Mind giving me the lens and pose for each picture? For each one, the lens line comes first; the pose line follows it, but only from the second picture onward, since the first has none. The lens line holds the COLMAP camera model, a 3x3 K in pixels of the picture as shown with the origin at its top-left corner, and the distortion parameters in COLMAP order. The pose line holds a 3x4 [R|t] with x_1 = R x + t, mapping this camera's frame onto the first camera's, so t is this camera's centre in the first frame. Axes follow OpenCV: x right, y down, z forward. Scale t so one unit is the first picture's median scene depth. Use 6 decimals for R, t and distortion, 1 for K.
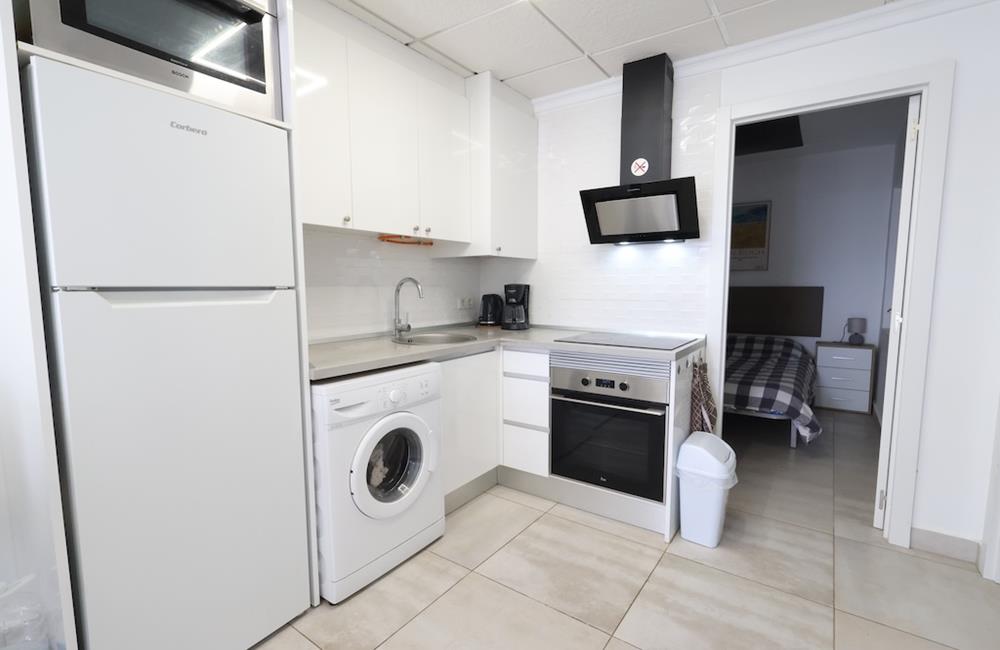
lens RADIAL K [[458.6, 0, 496.6], [0, 458.6, 326.5], [0, 0, 1]] dist [0.002040, -0.000037]
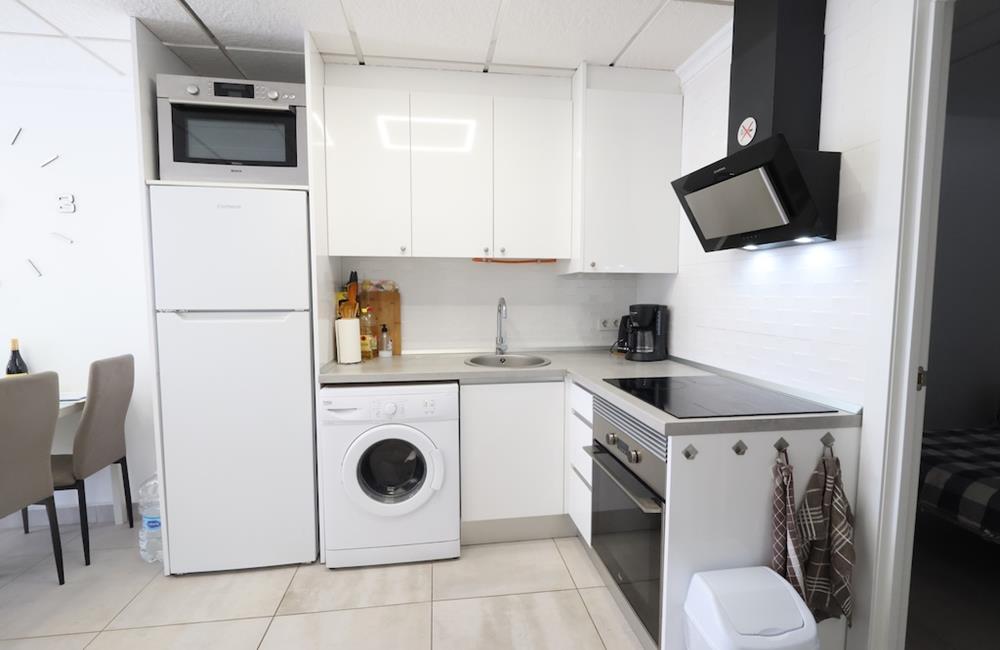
lens RADIAL K [[458.6, 0, 495.7], [0, 458.6, 326.8], [0, 0, 1]] dist [0.002040, -0.000037]
pose [[0.695587, 0.053327, -0.716460, 0.661627], [-0.064895, 0.997828, 0.011265, -0.066651], [0.715505, 0.038659, 0.697537, 0.364789]]
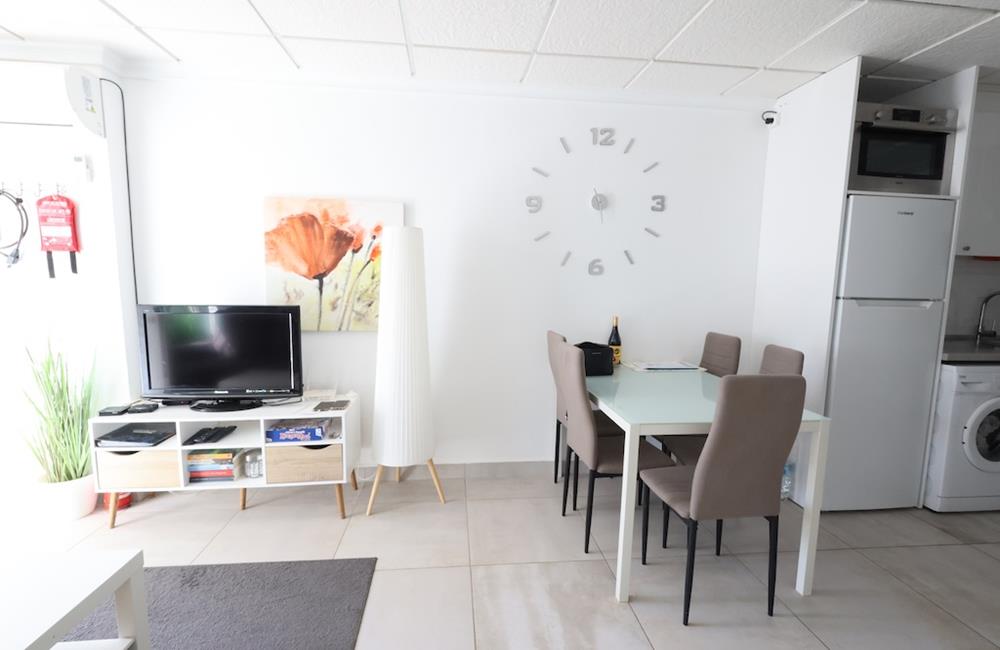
lens RADIAL K [[458.6, 0, 500.4], [0, 458.6, 328.6], [0, 0, 1]] dist [0.002040, -0.000037]
pose [[0.671955, 0.098924, -0.733955, -0.224538], [-0.089785, 0.994610, 0.051855, 0.050895], [0.735129, 0.031054, 0.677216, -0.897005]]
